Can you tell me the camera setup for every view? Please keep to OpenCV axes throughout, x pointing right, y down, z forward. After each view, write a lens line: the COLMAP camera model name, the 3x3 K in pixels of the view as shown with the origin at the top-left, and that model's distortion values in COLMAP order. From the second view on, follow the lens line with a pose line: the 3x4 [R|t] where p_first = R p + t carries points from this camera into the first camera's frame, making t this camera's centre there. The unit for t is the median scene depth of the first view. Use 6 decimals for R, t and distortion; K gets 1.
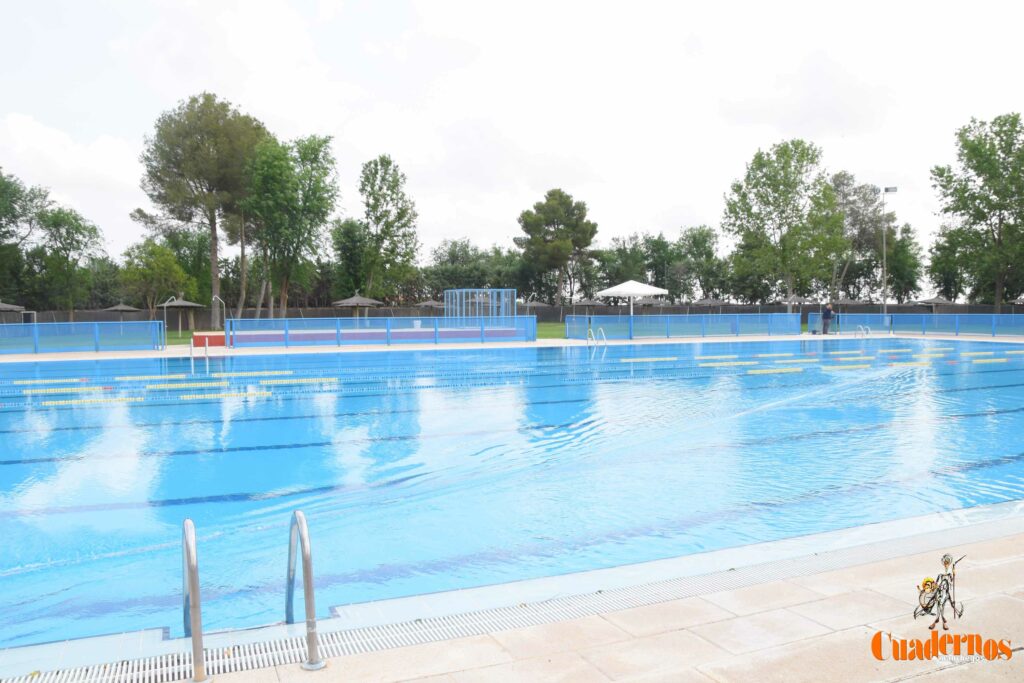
lens RADIAL K [[799.5, 0, 512.0], [0, 799.5, 341.5], [0, 0, 1]] dist [-0.162504, 0.101813]
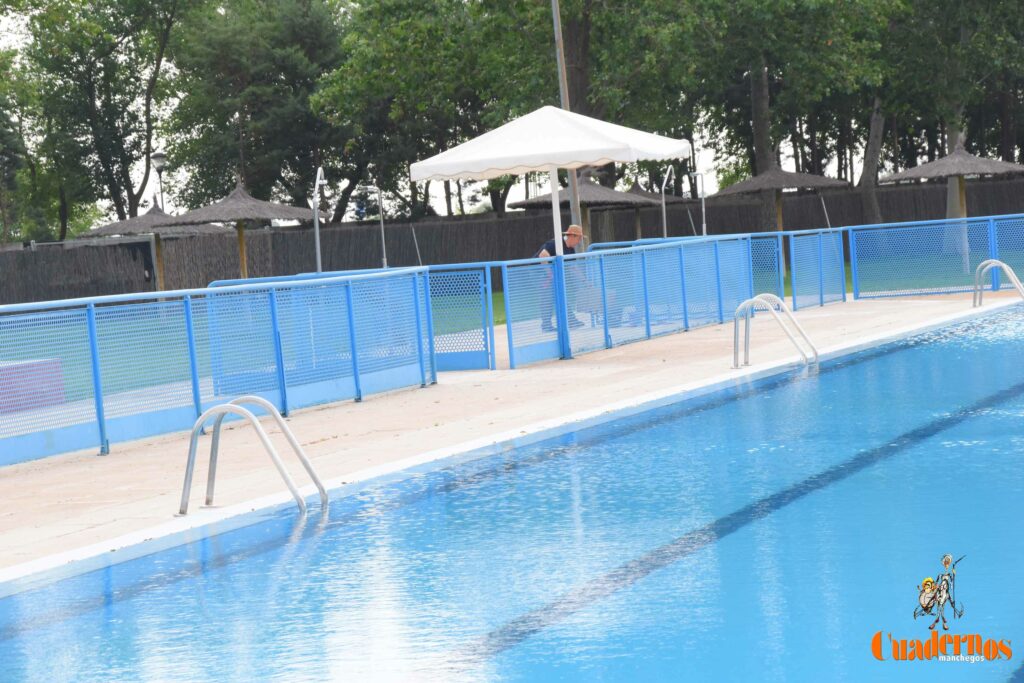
lens RADIAL K [[3768.4, 0, 512.0], [0, 3768.4, 341.5], [0, 0, 1]] dist [0.850430, -0.097406]
pose [[0.616534, -0.062452, 0.784847, -0.389344], [0.098842, 0.995102, 0.001537, -0.004644], [-0.781099, 0.076628, 0.619687, 0.161917]]
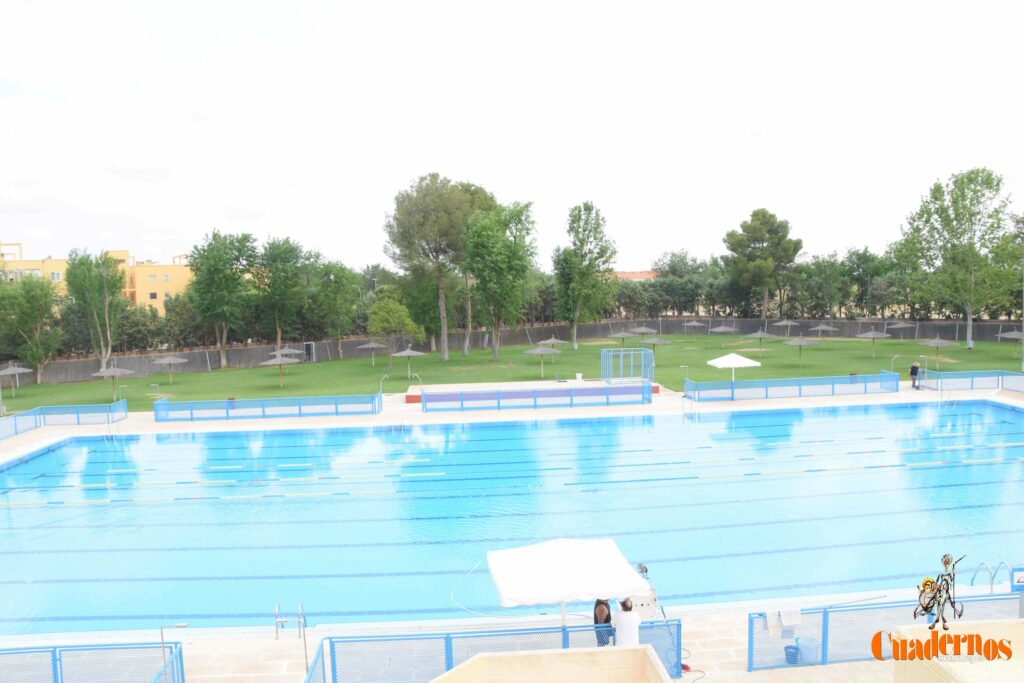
lens RADIAL K [[803.8, 0, 505.9], [0, 803.8, 333.1], [0, 0, 1]] dist [-0.173508, 0.131170]
pose [[0.942827, 0.000102, -0.333281, 0.114147], [0.007674, 0.999728, 0.022014, -0.068978], [0.333193, -0.023313, 0.942570, -0.143203]]
